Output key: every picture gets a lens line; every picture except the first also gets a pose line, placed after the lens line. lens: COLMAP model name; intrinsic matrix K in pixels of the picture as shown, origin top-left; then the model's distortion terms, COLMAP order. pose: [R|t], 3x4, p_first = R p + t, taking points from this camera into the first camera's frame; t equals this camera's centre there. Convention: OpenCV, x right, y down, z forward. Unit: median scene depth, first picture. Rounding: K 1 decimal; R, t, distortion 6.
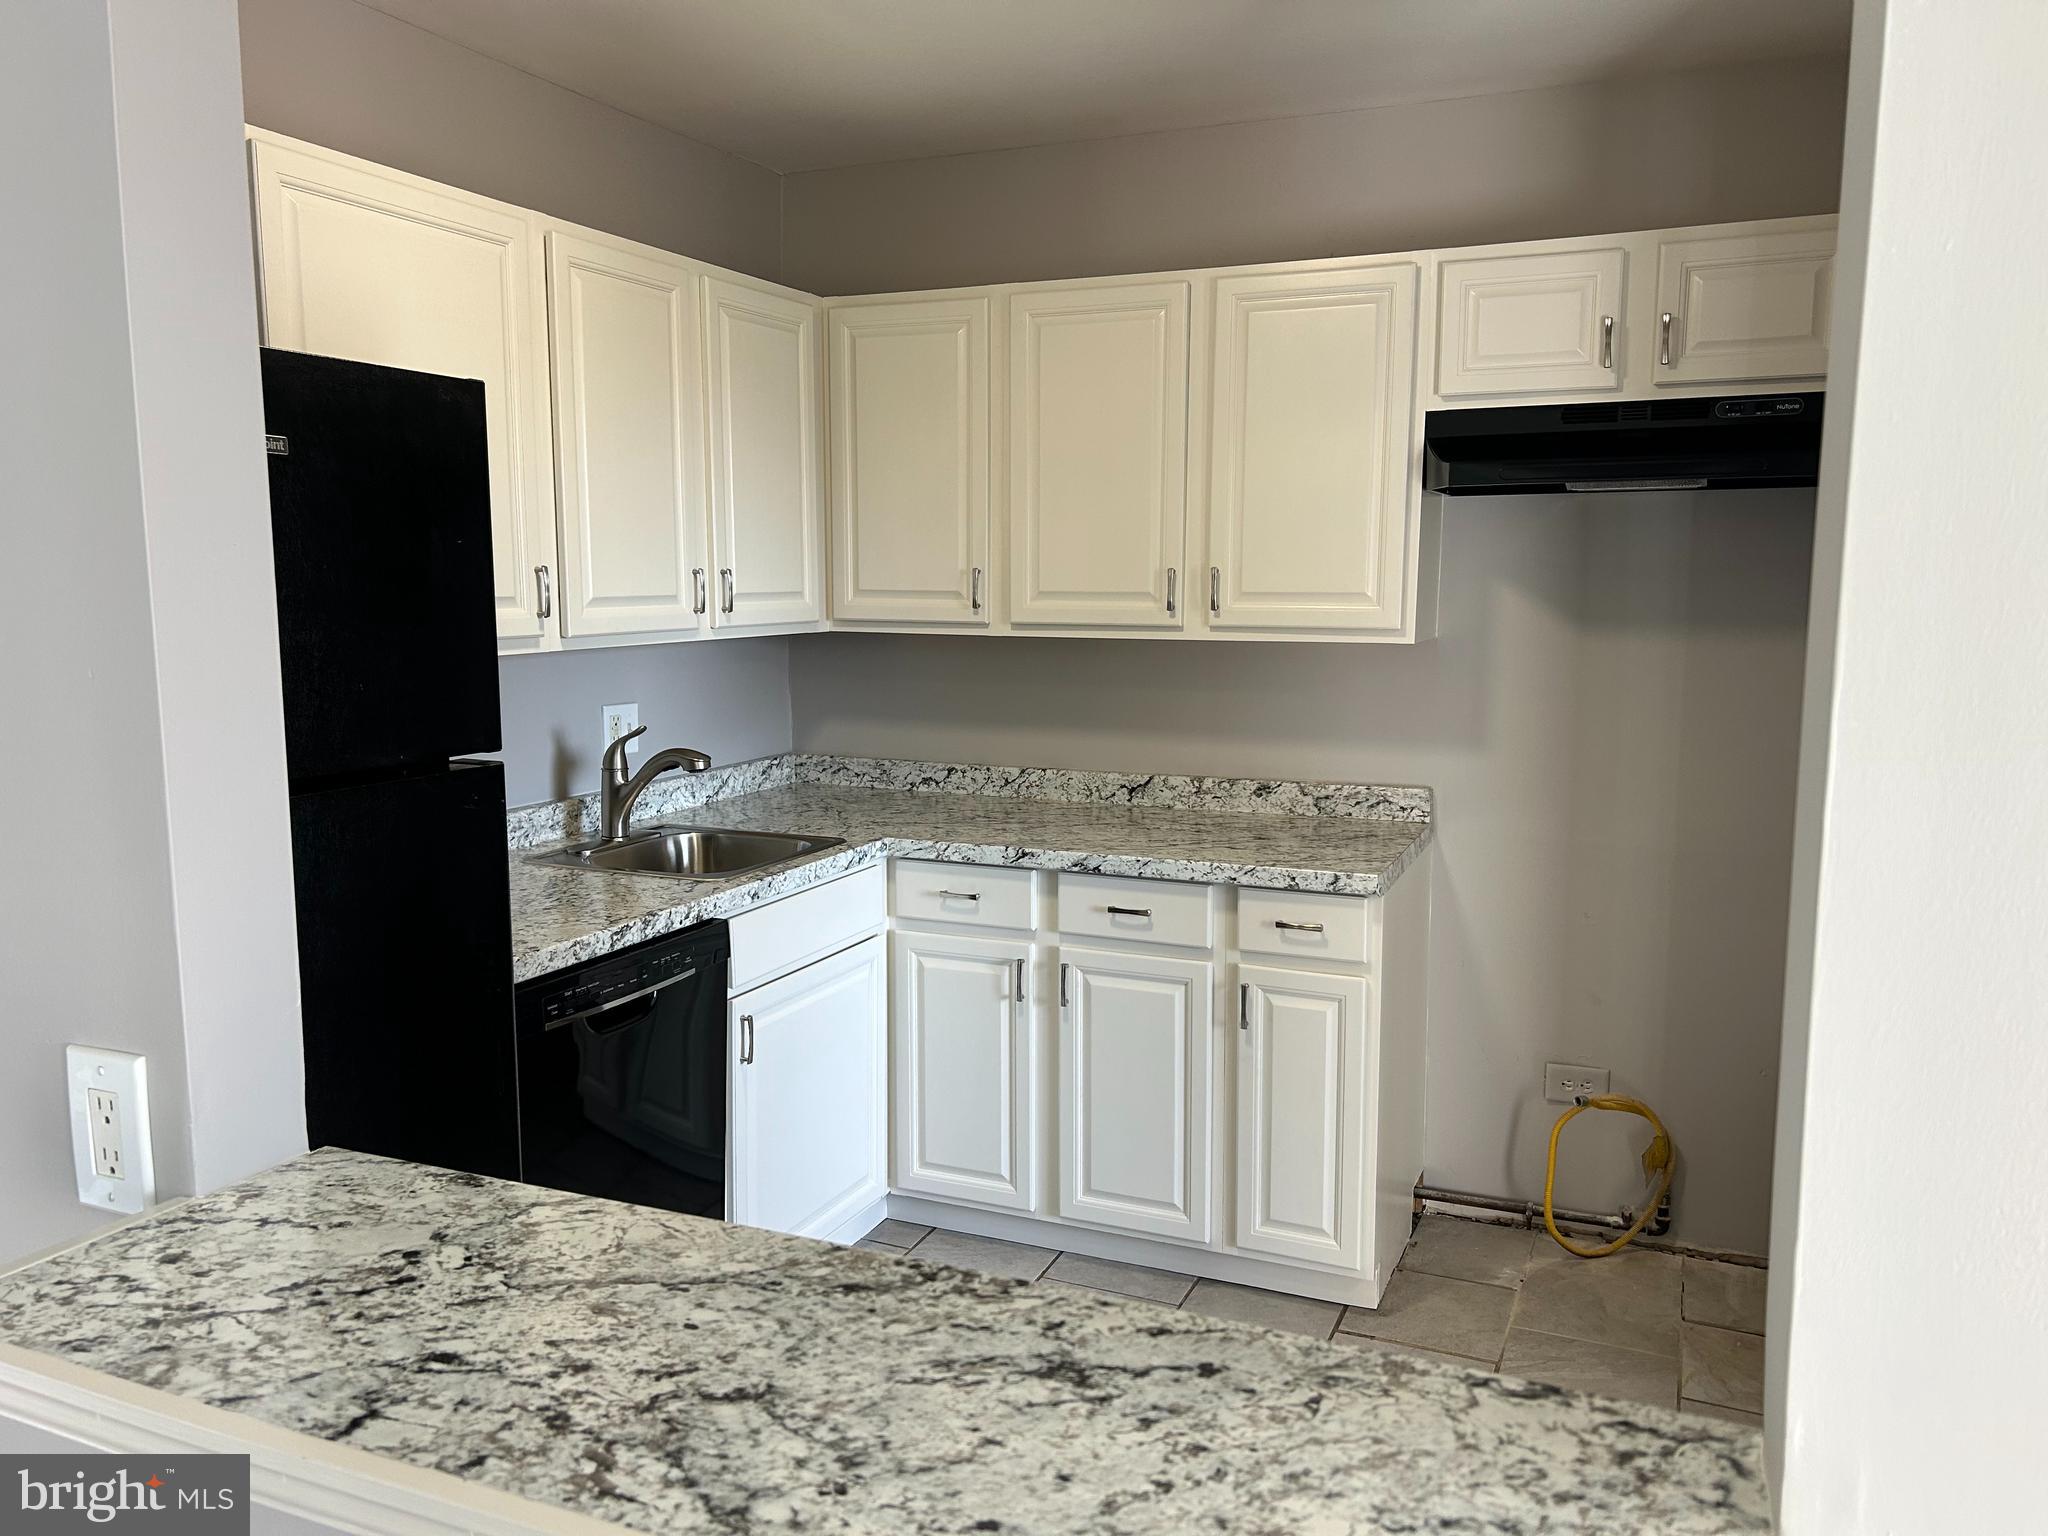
lens RADIAL K [[1540.8, 0, 993.3], [0, 1540.8, 771.8], [0, 0, 1]] dist [0.063317, -0.071037]
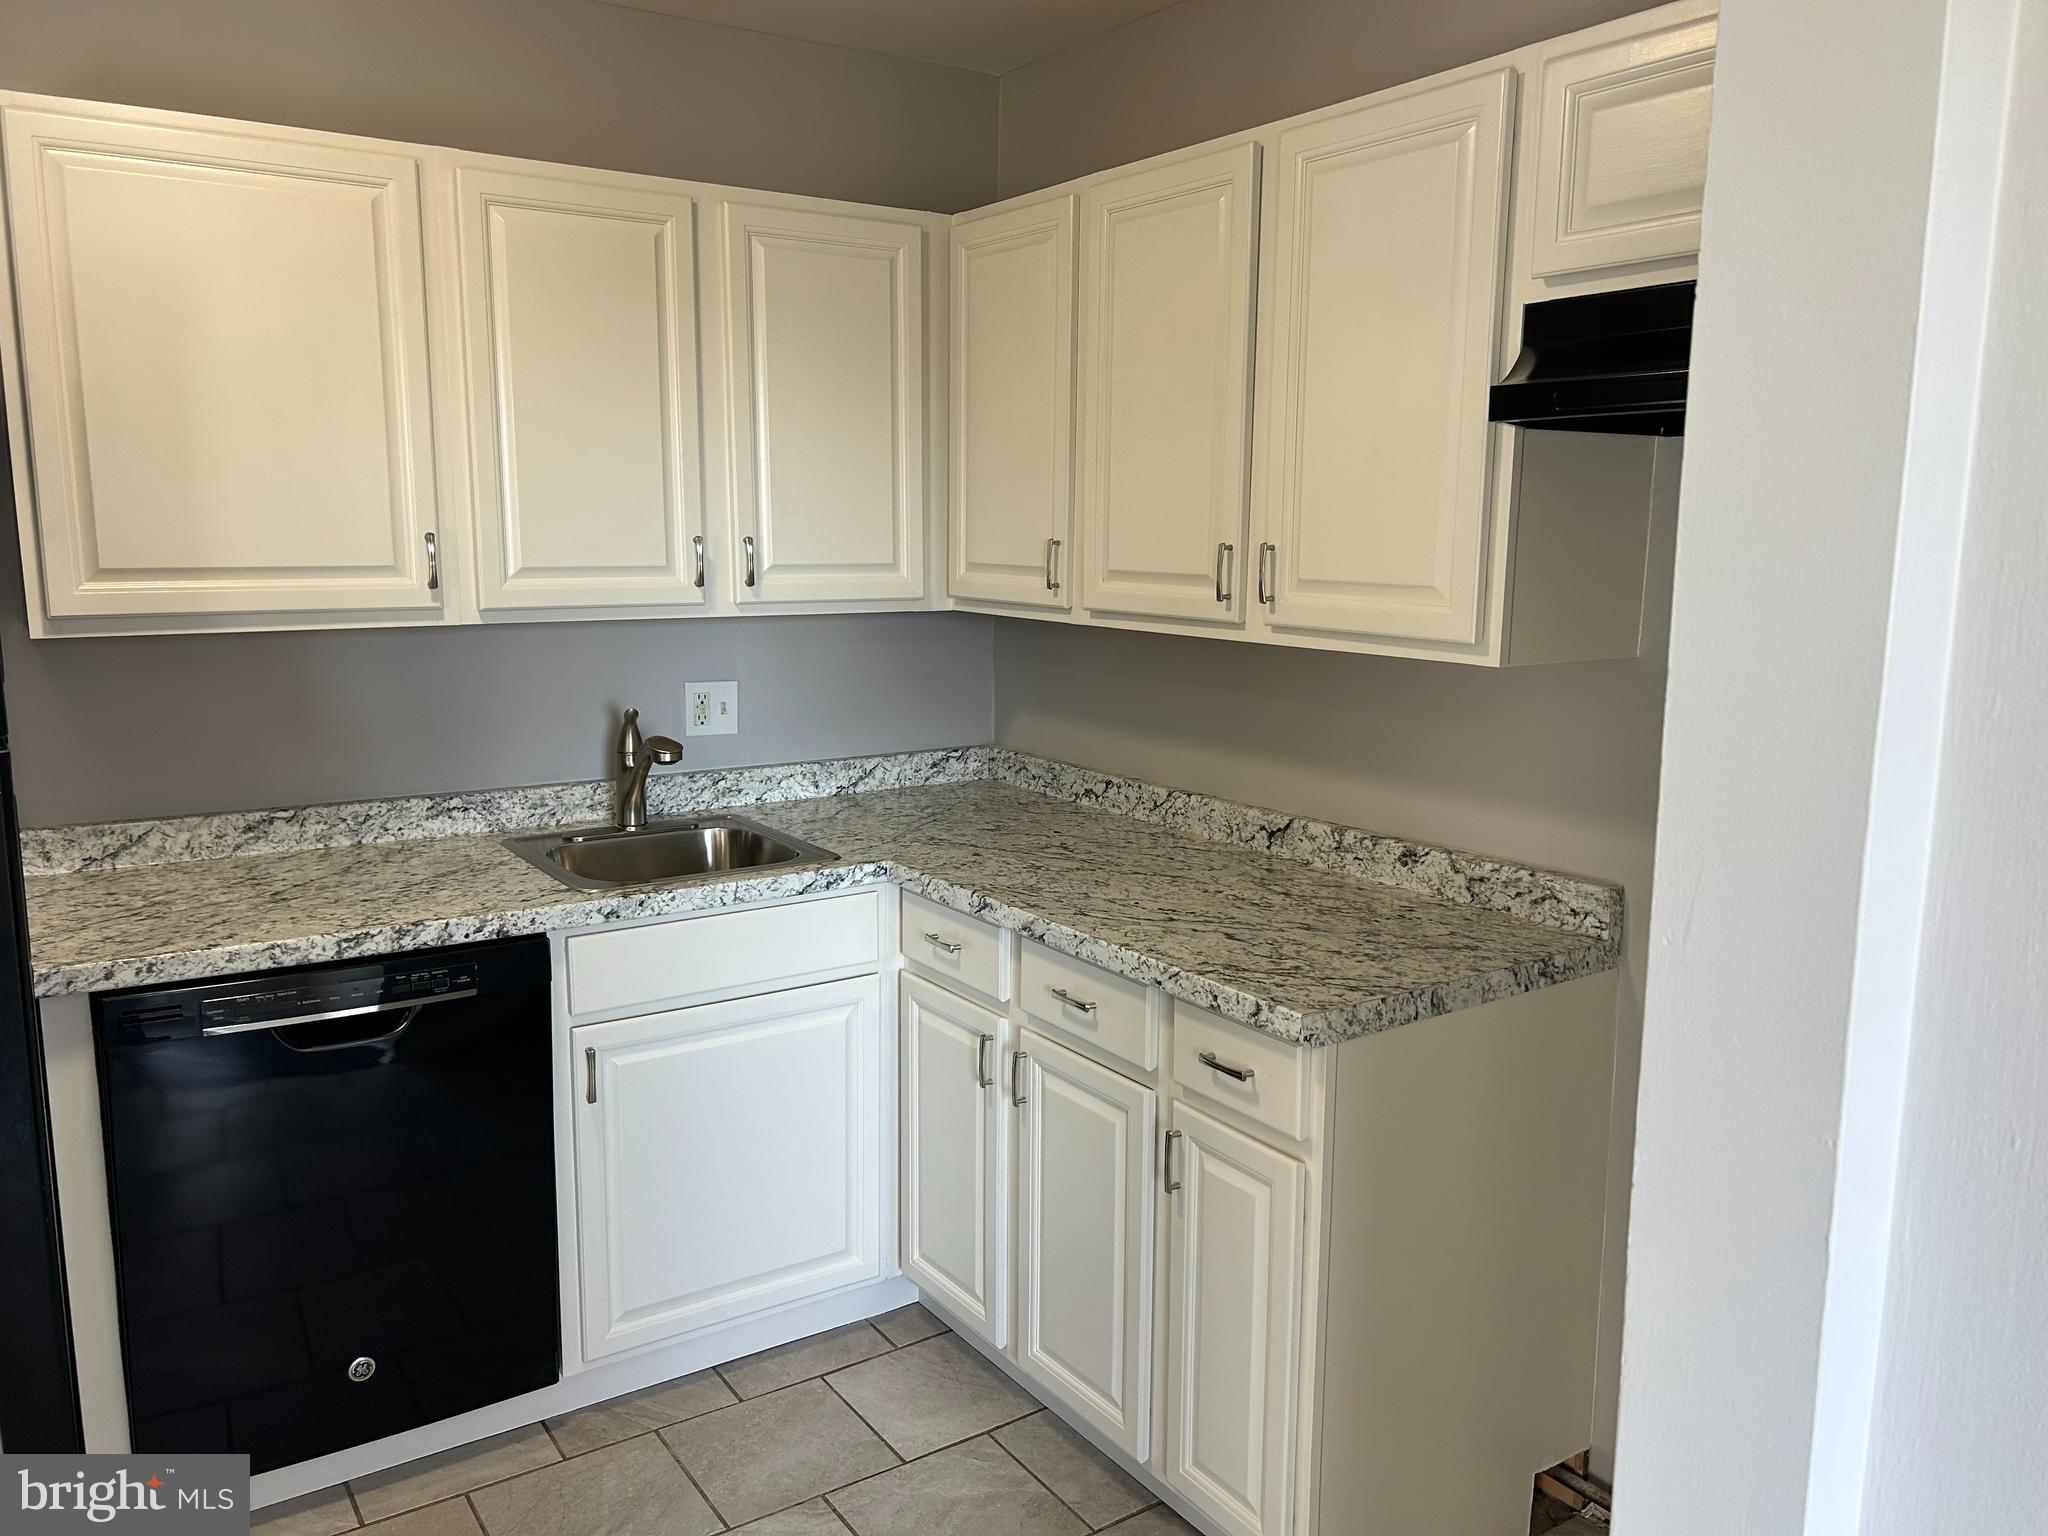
lens RADIAL K [[1540.8, 0, 996.7], [0, 1540.8, 758.9], [0, 0, 1]] dist [0.063317, -0.071037]
pose [[0.849084, 0.088764, -0.520746, 0.417647], [-0.077602, 0.996046, 0.043251, -0.053894], [0.522527, 0.003687, 0.852615, 0.322963]]
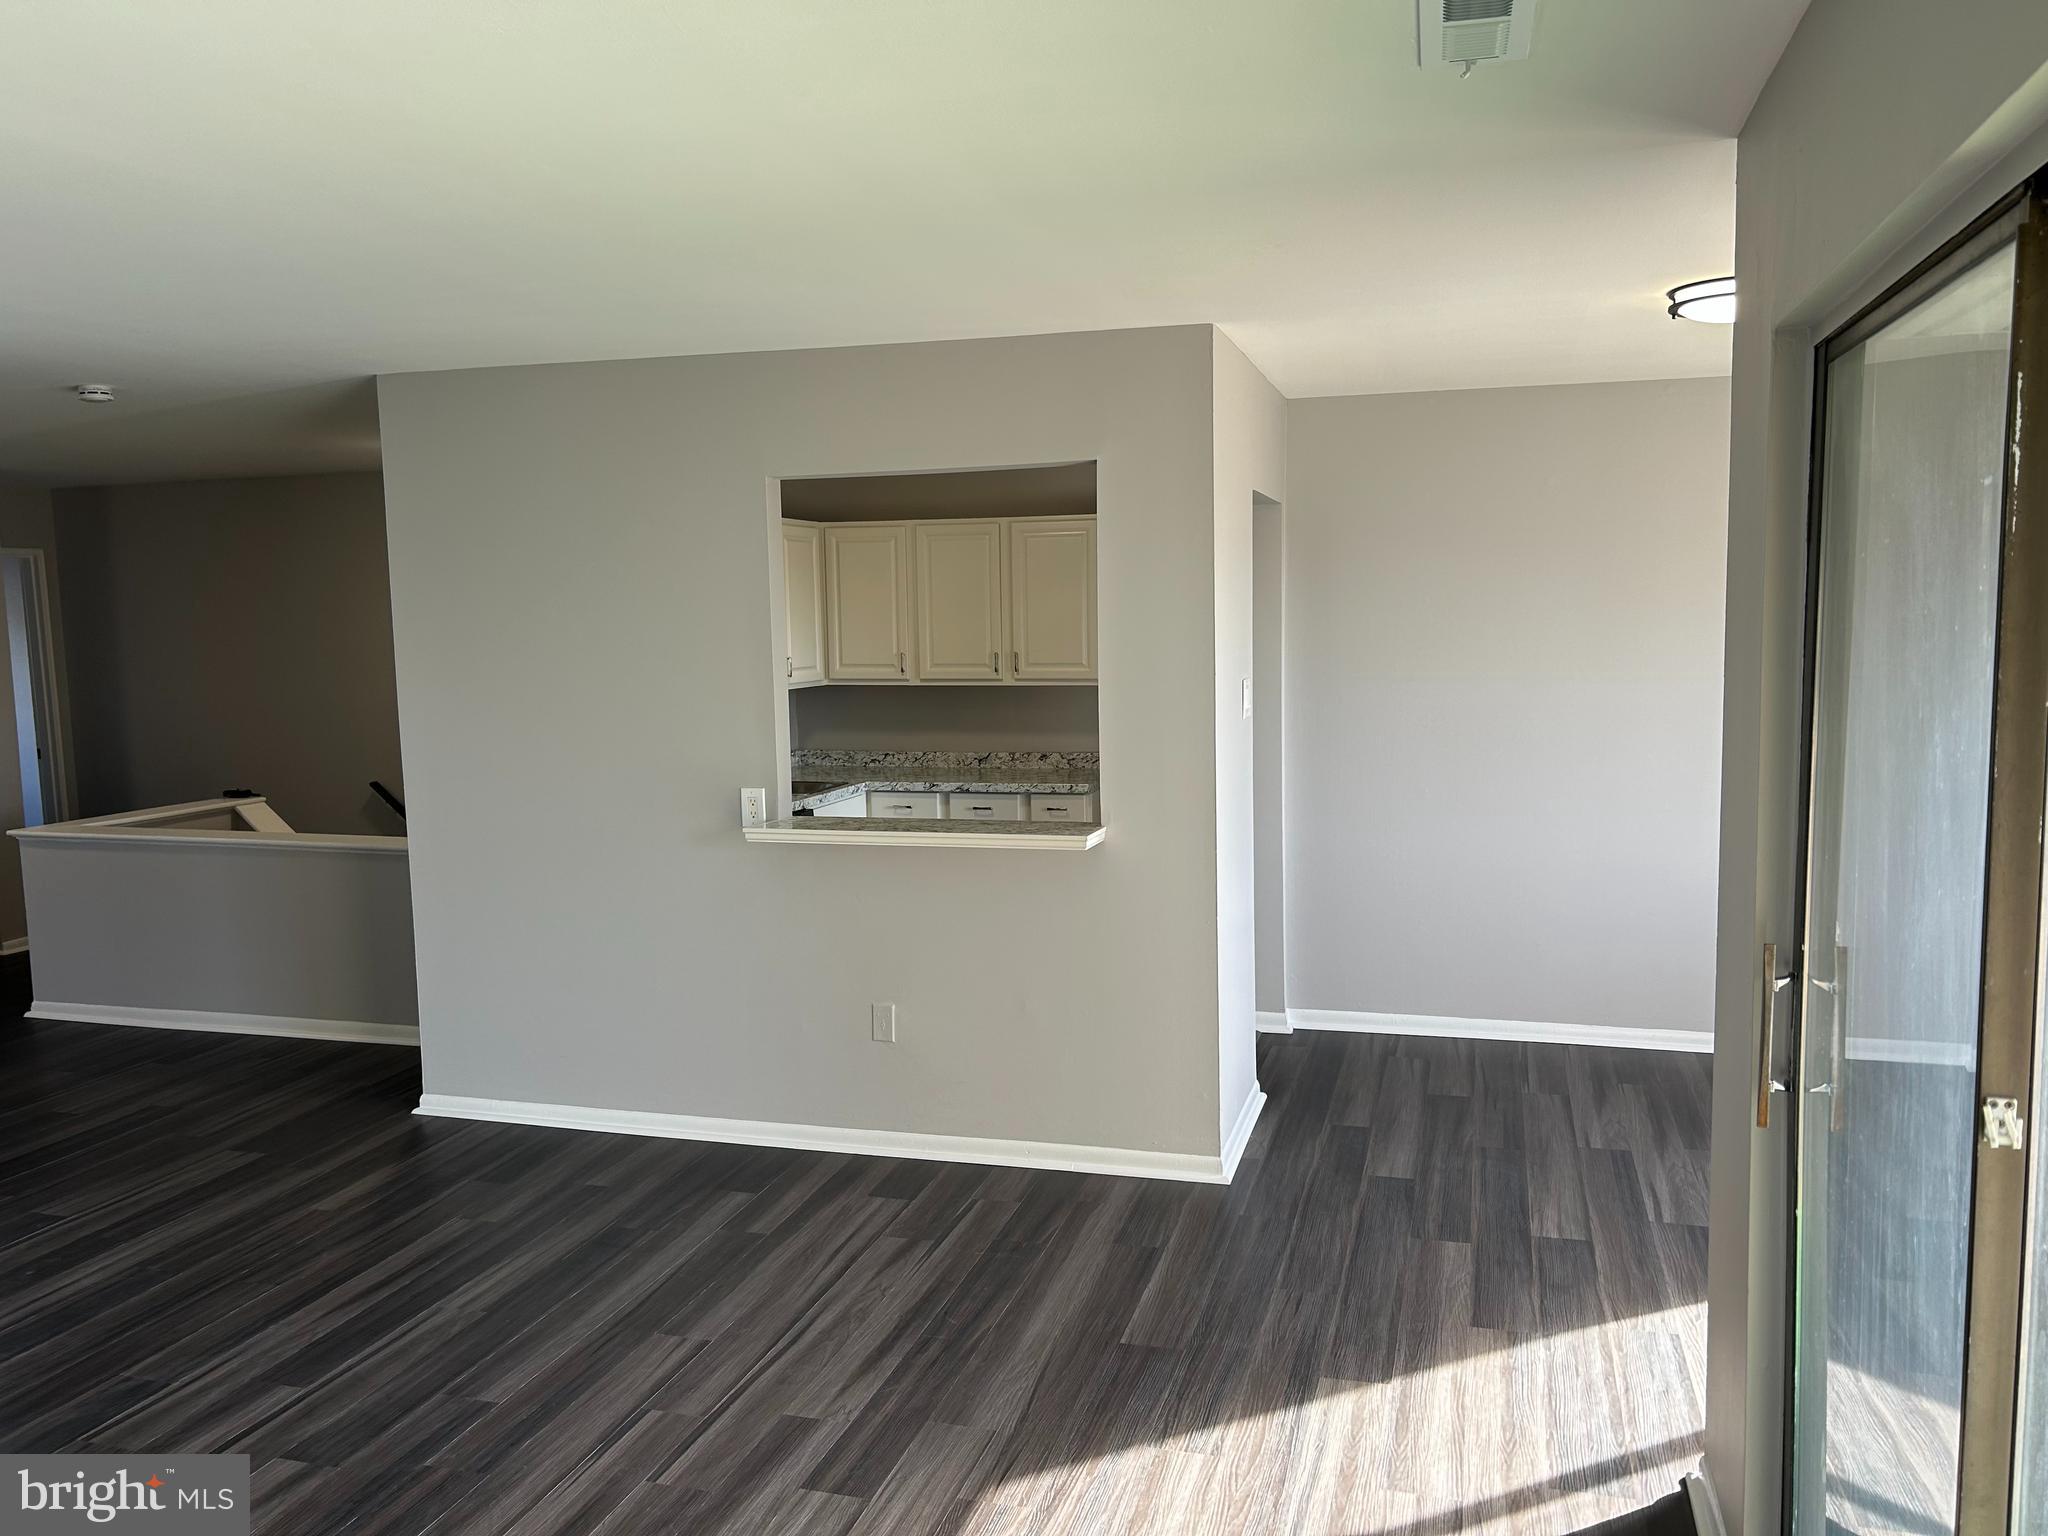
lens RADIAL K [[1540.8, 0, 1034.5], [0, 1540.8, 776.4], [0, 0, 1]] dist [0.063317, -0.071037]
pose [[0.989615, -0.029107, 0.140764, -0.140894], [0.033042, 0.999123, -0.025701, 0.098888], [-0.139893, 0.030085, 0.989710, -1.141332]]
